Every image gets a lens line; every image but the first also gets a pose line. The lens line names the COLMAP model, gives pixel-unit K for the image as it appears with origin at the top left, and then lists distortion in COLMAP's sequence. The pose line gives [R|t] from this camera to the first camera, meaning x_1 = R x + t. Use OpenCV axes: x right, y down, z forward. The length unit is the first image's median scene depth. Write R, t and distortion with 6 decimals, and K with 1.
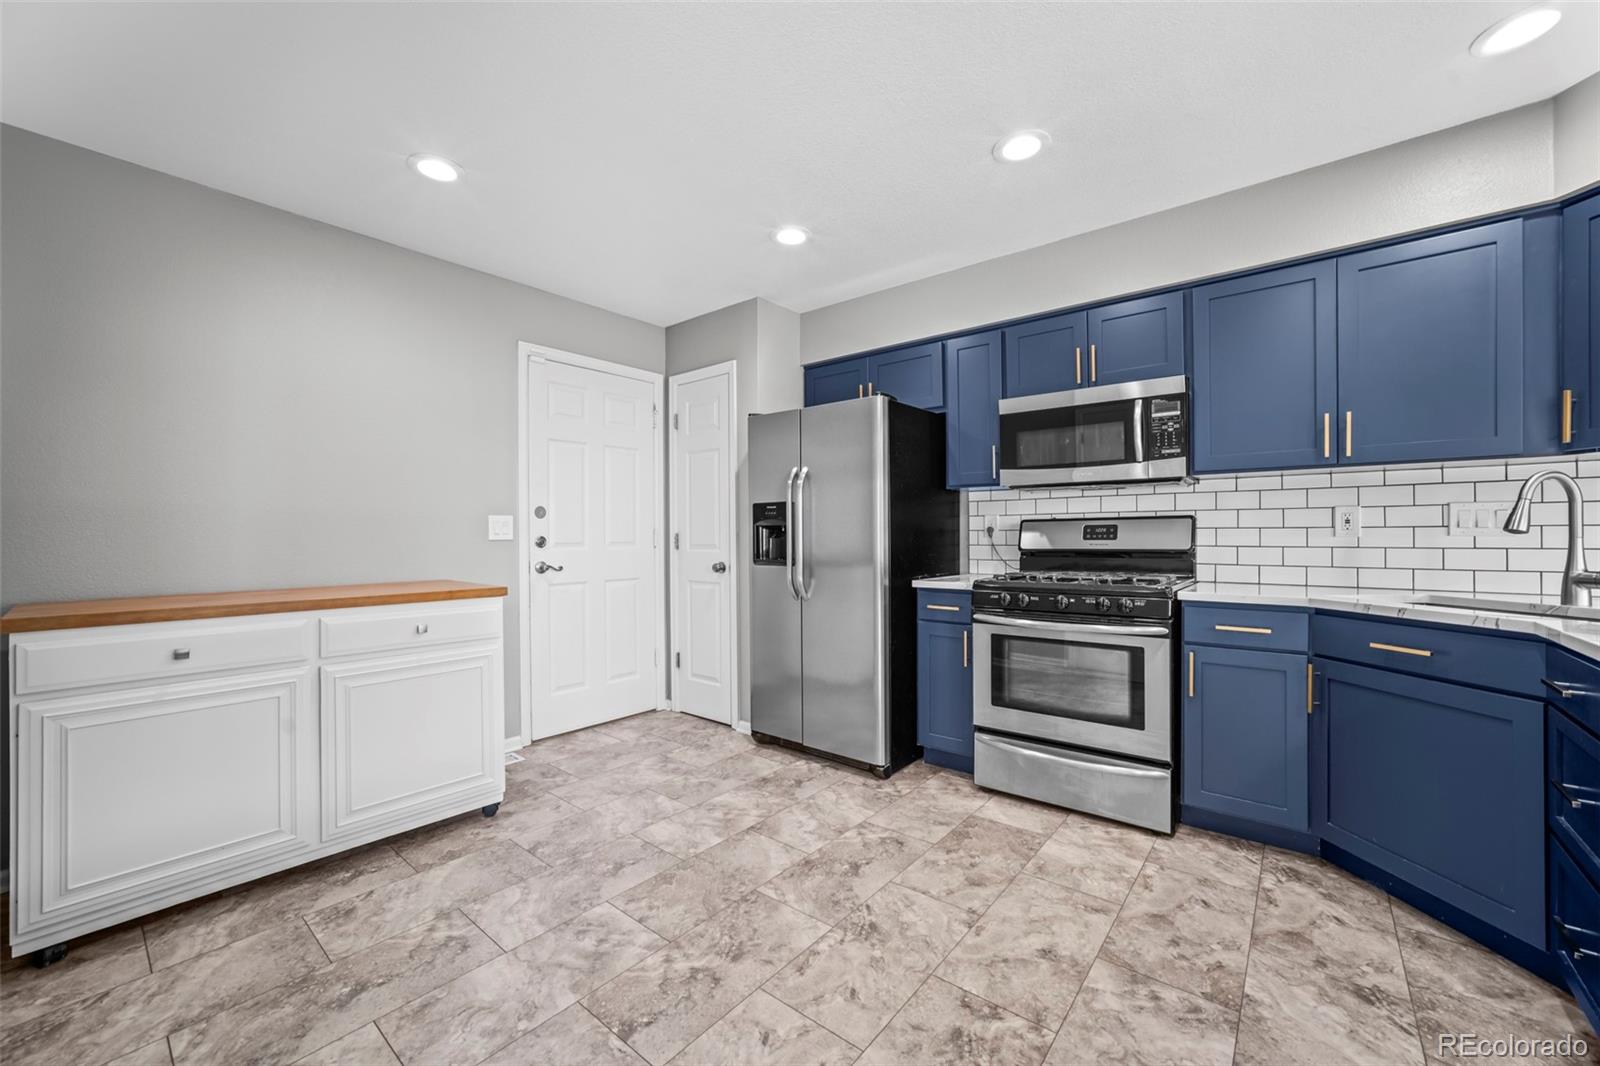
lens RADIAL K [[622.9, 0, 784.5], [0, 622.9, 539.7], [0, 0, 1]] dist [-0.019765, 0.007386]
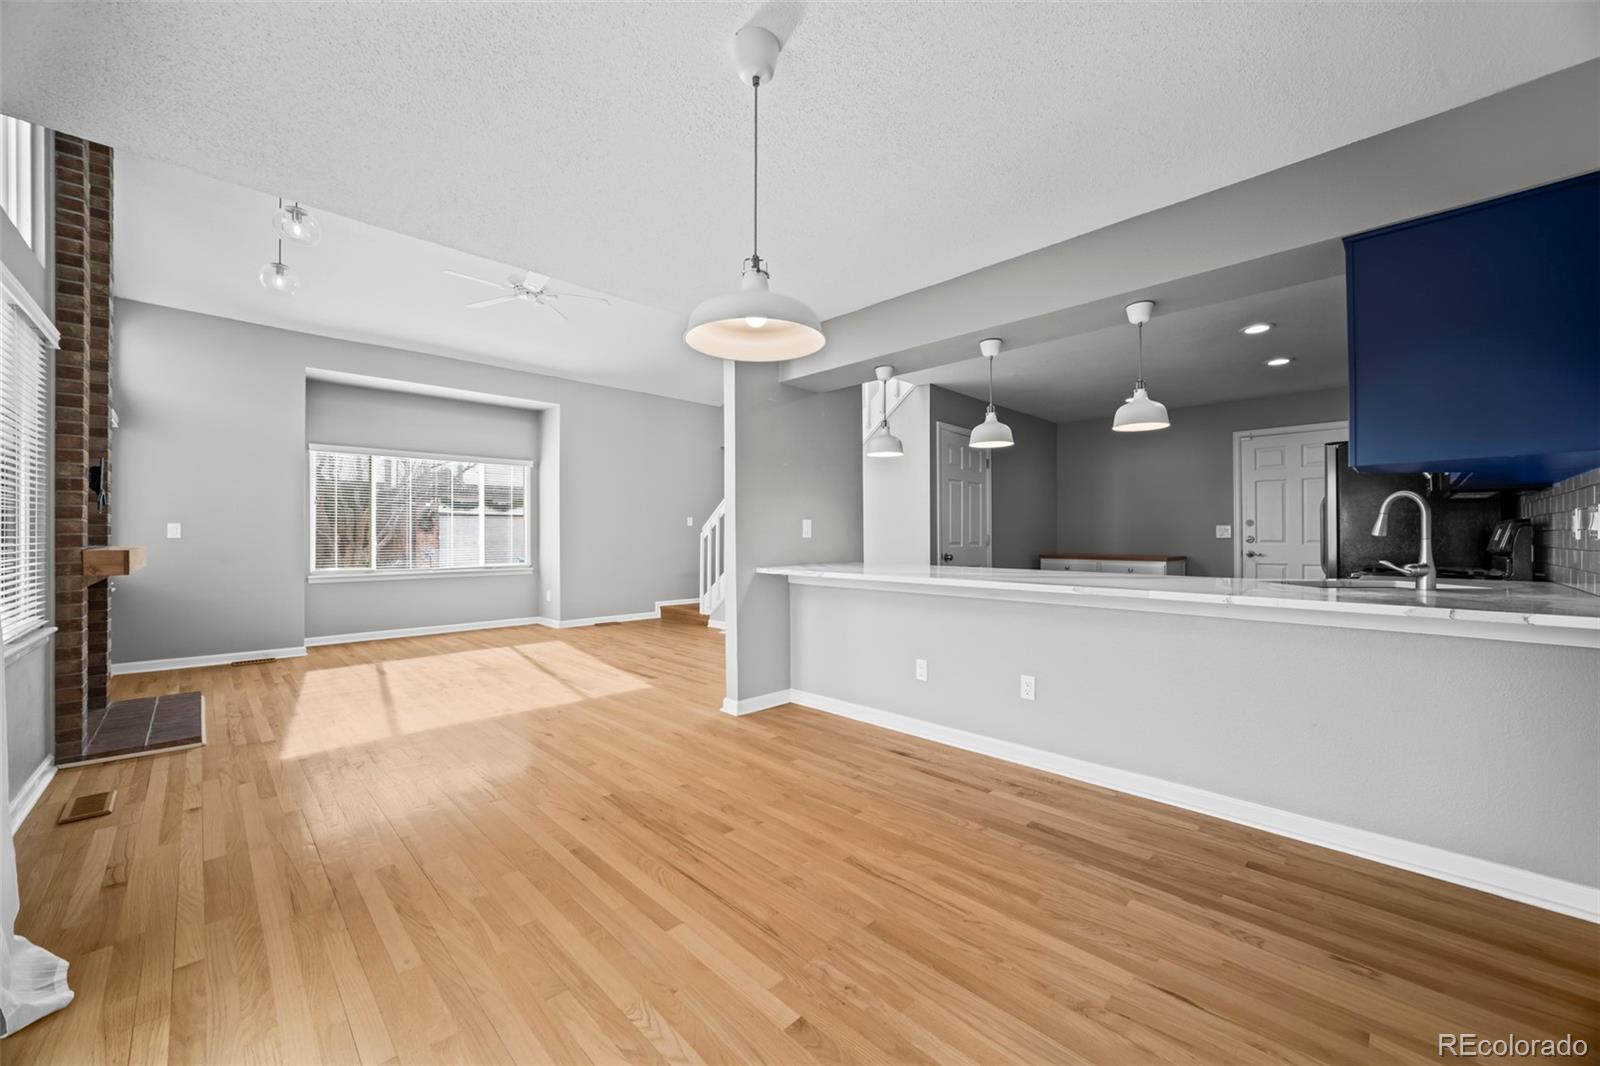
lens RADIAL K [[622.9, 0, 801.2], [0, 622.9, 526.6], [0, 0, 1]] dist [-0.019765, 0.007386]
pose [[-0.082926, -0.012744, -0.996474, 1.984230], [-0.006122, 0.999906, -0.012278, -0.005866], [0.996537, 0.005082, -0.082996, -0.164519]]
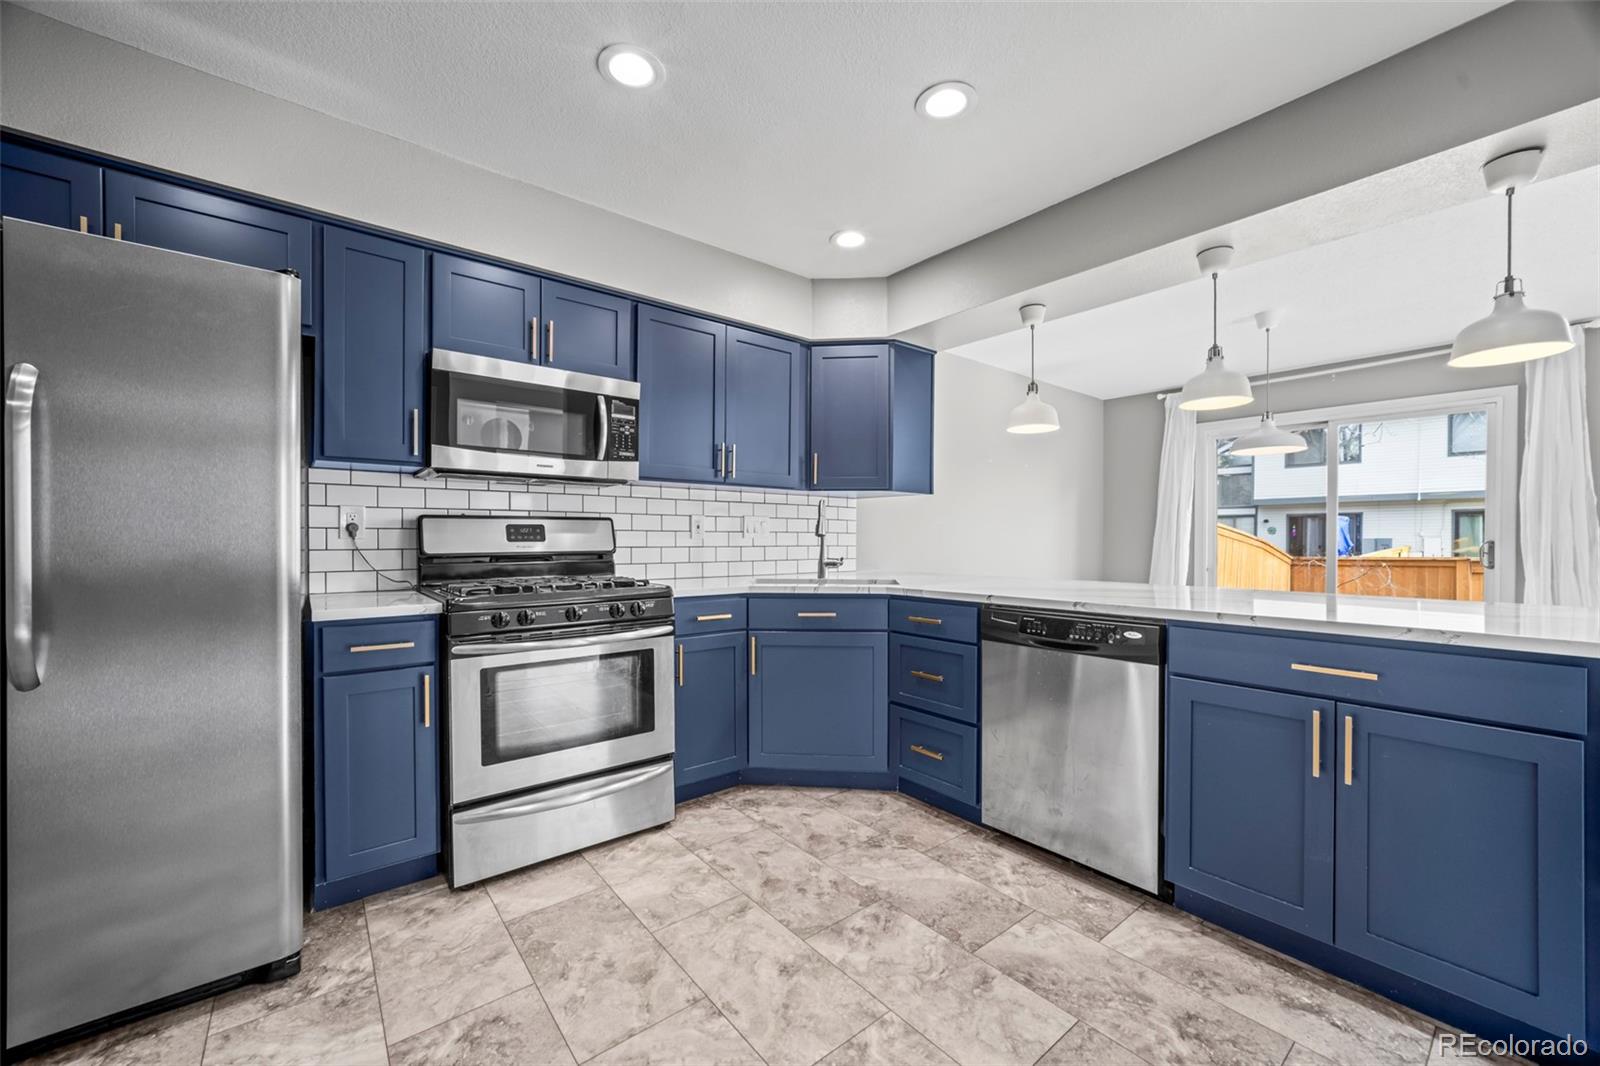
lens RADIAL K [[633.4, 0, 802.9], [0, 633.4, 544.9], [0, 0, 1]] dist [-0.016185, 0.005844]
pose [[0.181426, -0.006014, 0.983386, -0.343822], [0.002665, 0.999981, 0.005624, 0.001590], [-0.983401, 0.001601, 0.181438, 0.516316]]
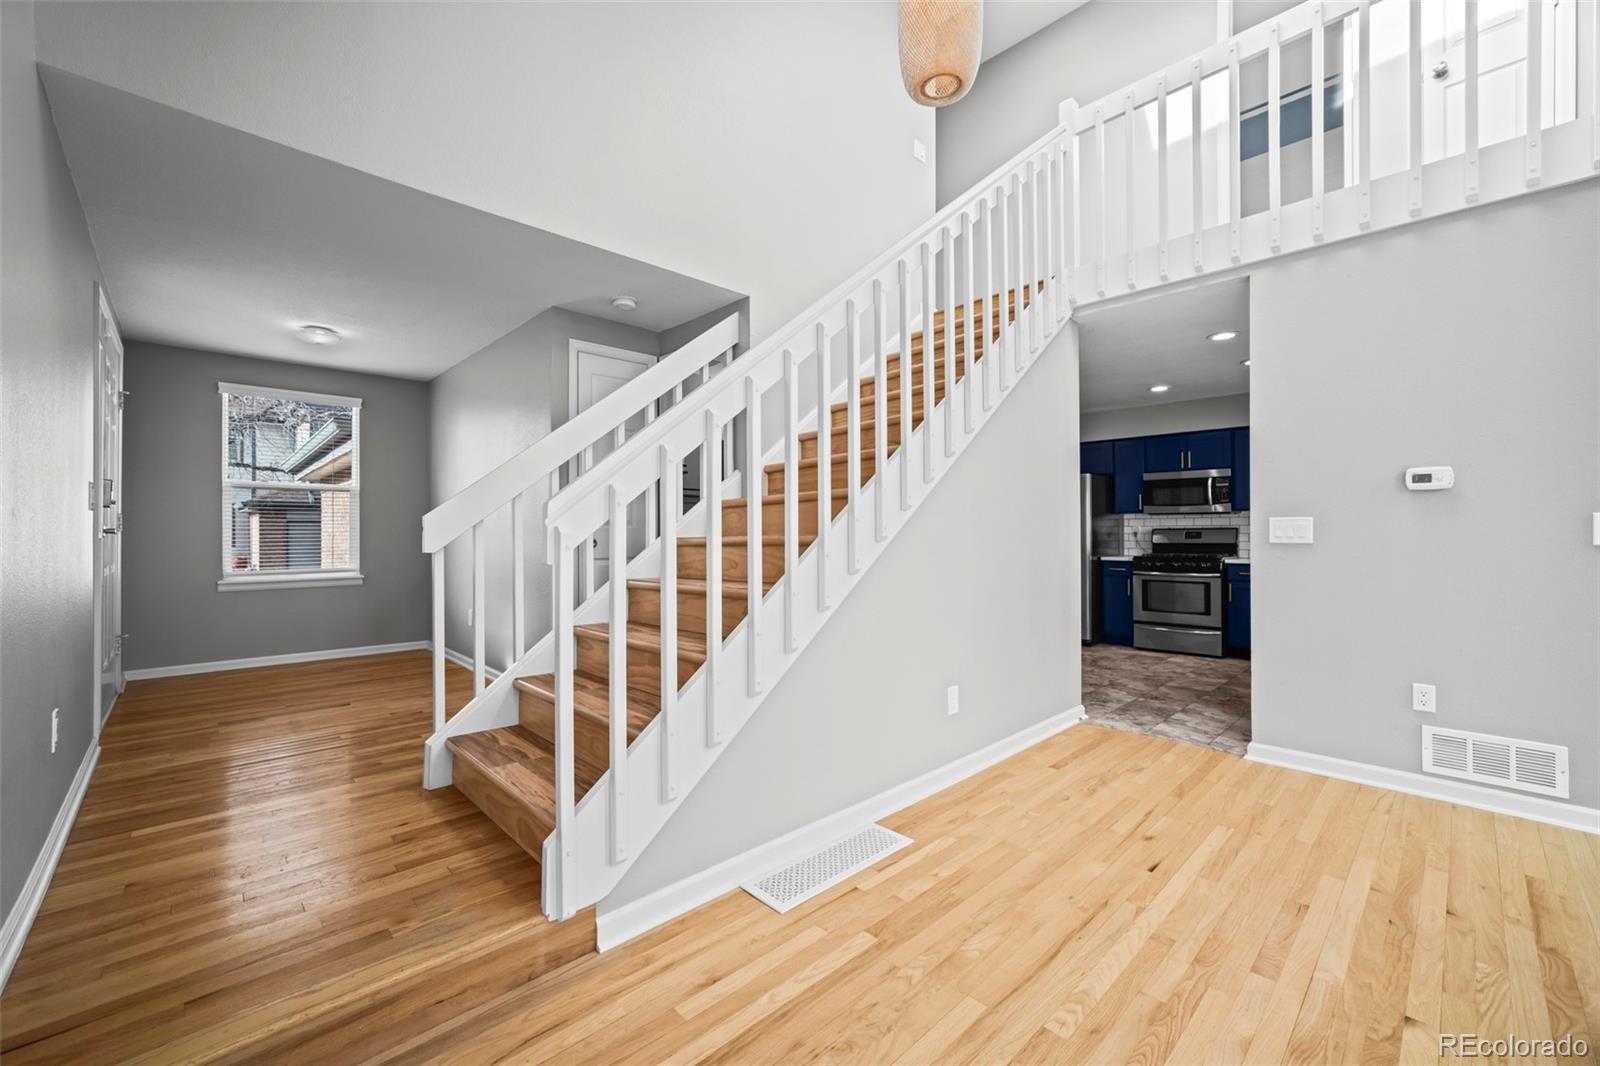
lens RADIAL K [[633.4, 0, 787.7], [0, 633.4, 540.0], [0, 0, 1]] dist [-0.016185, 0.005844]
pose [[0.994025, 0.003641, -0.109092, -0.752219], [-0.002954, 0.999975, 0.006464, -0.005456], [0.109113, -0.006103, 0.994011, -1.533125]]
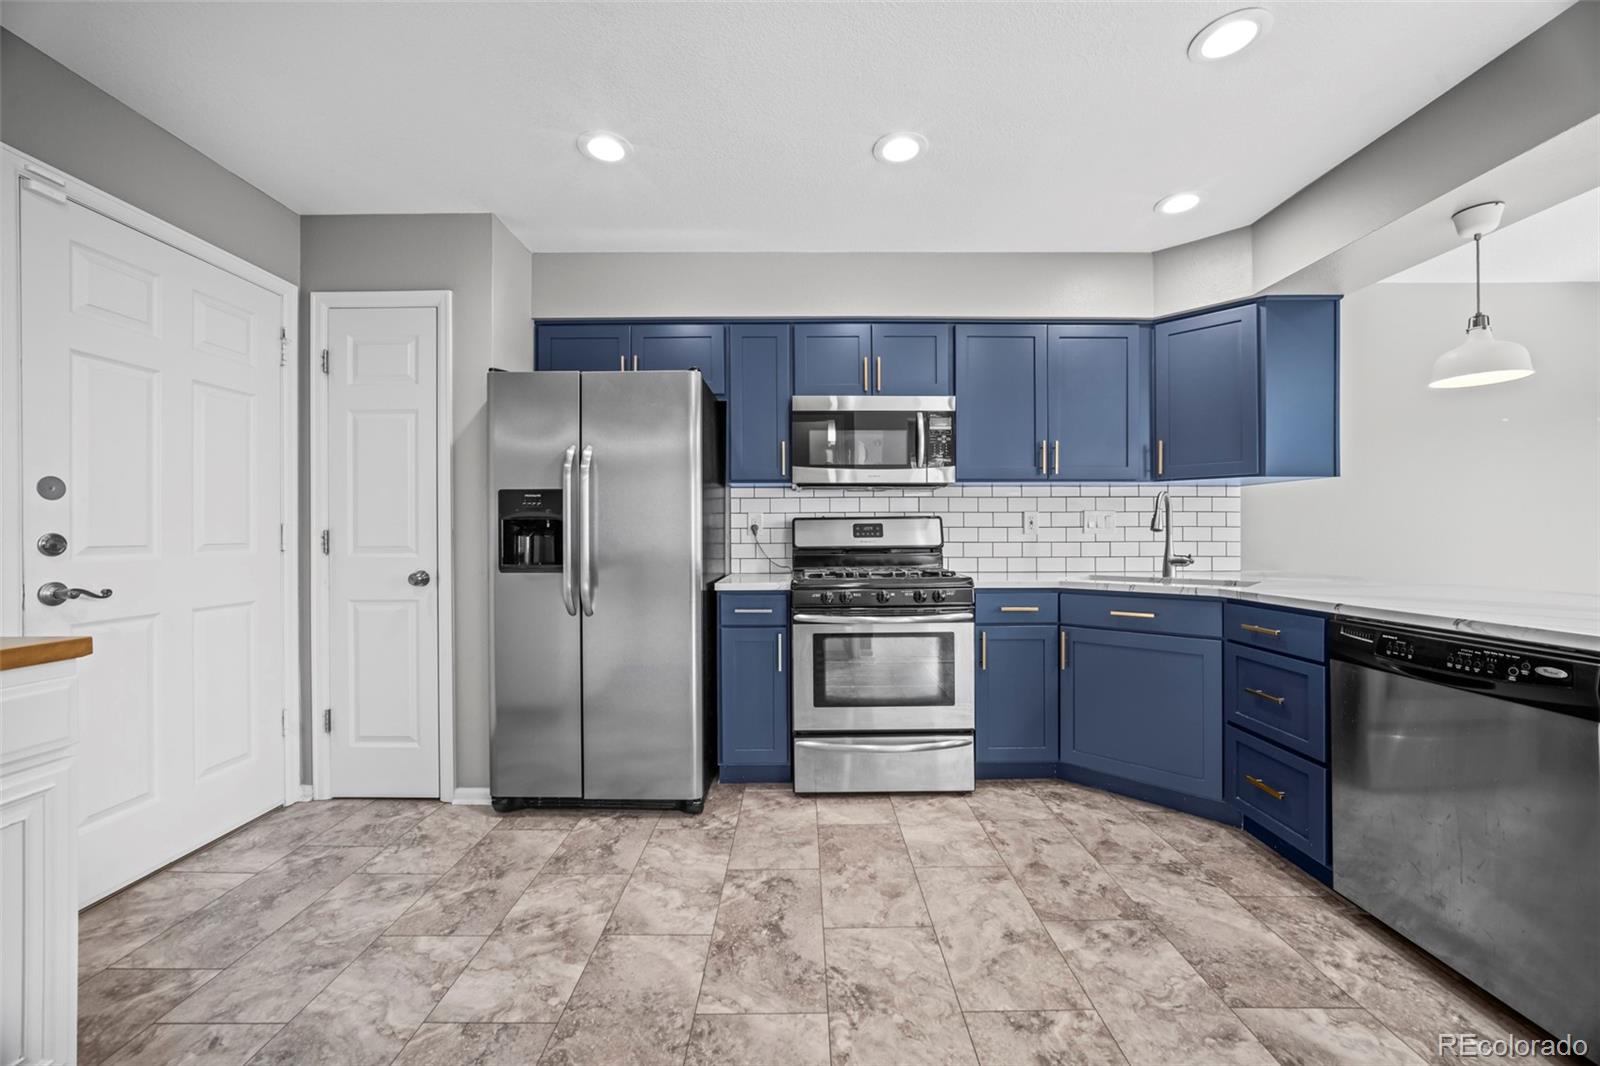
lens RADIAL K [[622.9, 0, 790.3], [0, 622.9, 533.5], [0, 0, 1]] dist [-0.019765, 0.007386]
pose [[0.767978, 0.000896, 0.640476, -0.337703], [0.004565, 0.999966, -0.006872, 0.000757], [-0.640460, 0.008202, 0.767948, 0.283939]]
